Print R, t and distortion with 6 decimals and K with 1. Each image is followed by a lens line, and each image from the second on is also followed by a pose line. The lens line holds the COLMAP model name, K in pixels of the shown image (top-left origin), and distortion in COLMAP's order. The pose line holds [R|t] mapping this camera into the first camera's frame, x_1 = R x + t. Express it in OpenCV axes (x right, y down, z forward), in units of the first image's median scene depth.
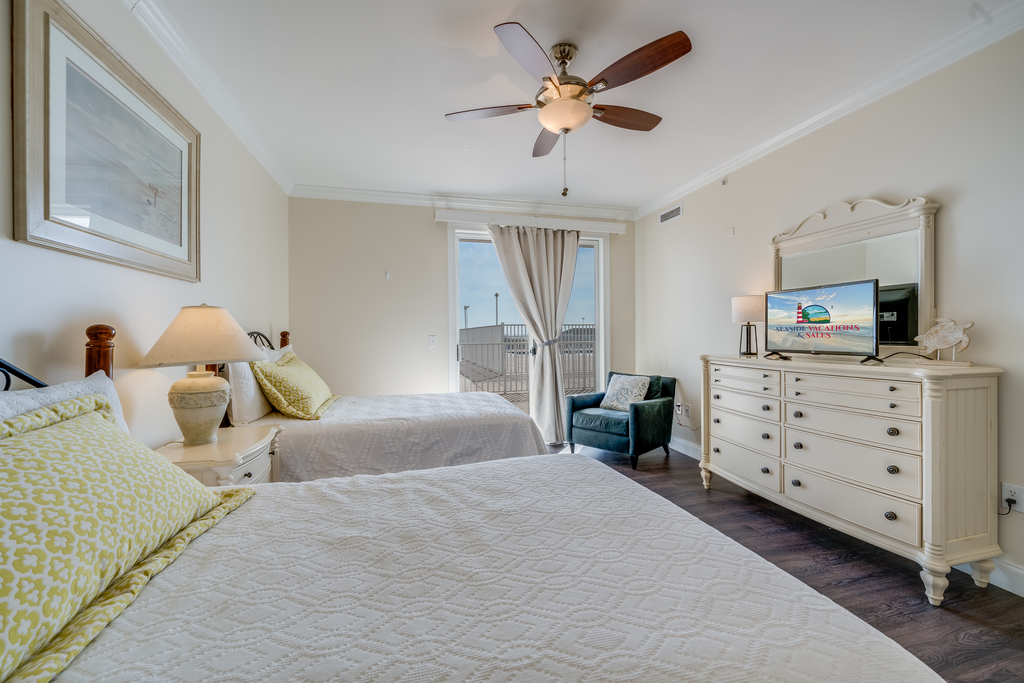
lens RADIAL K [[408.3, 0, 524.6], [0, 408.3, 336.0], [0, 0, 1]] dist [-0.001193, -0.000014]
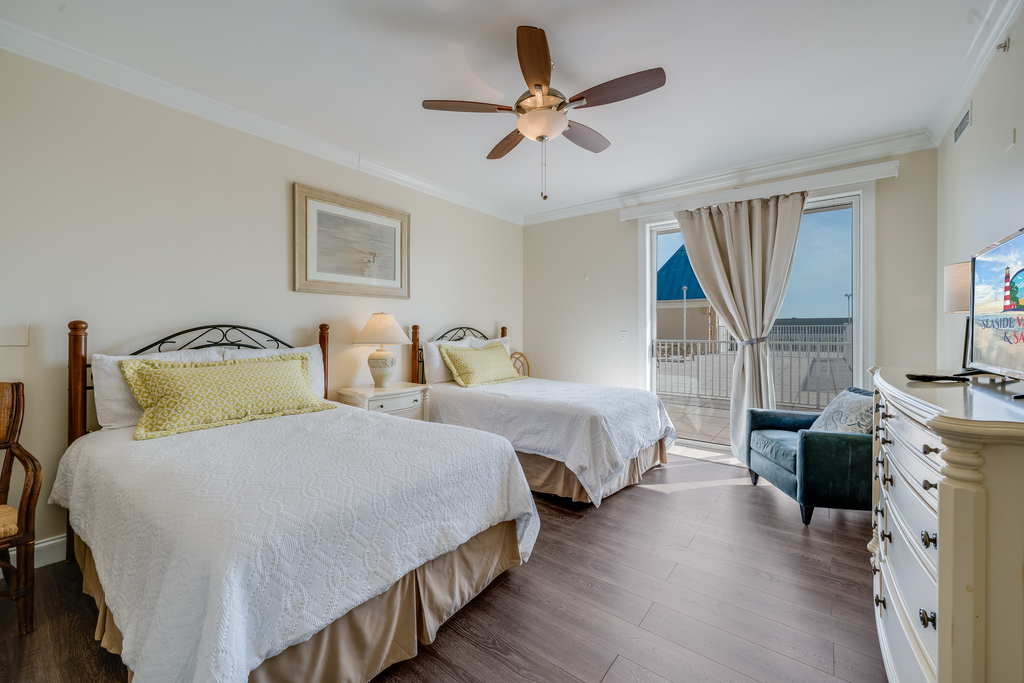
lens RADIAL K [[401.2, 0, 495.8], [0, 401.2, 330.8], [0, 0, 1]] dist [0.000775, 0.000109]
pose [[0.602945, 0.008038, -0.797742, 0.460403], [-0.011060, 0.999937, 0.001717, -0.000726], [0.797706, 0.007788, 0.602996, 0.148317]]
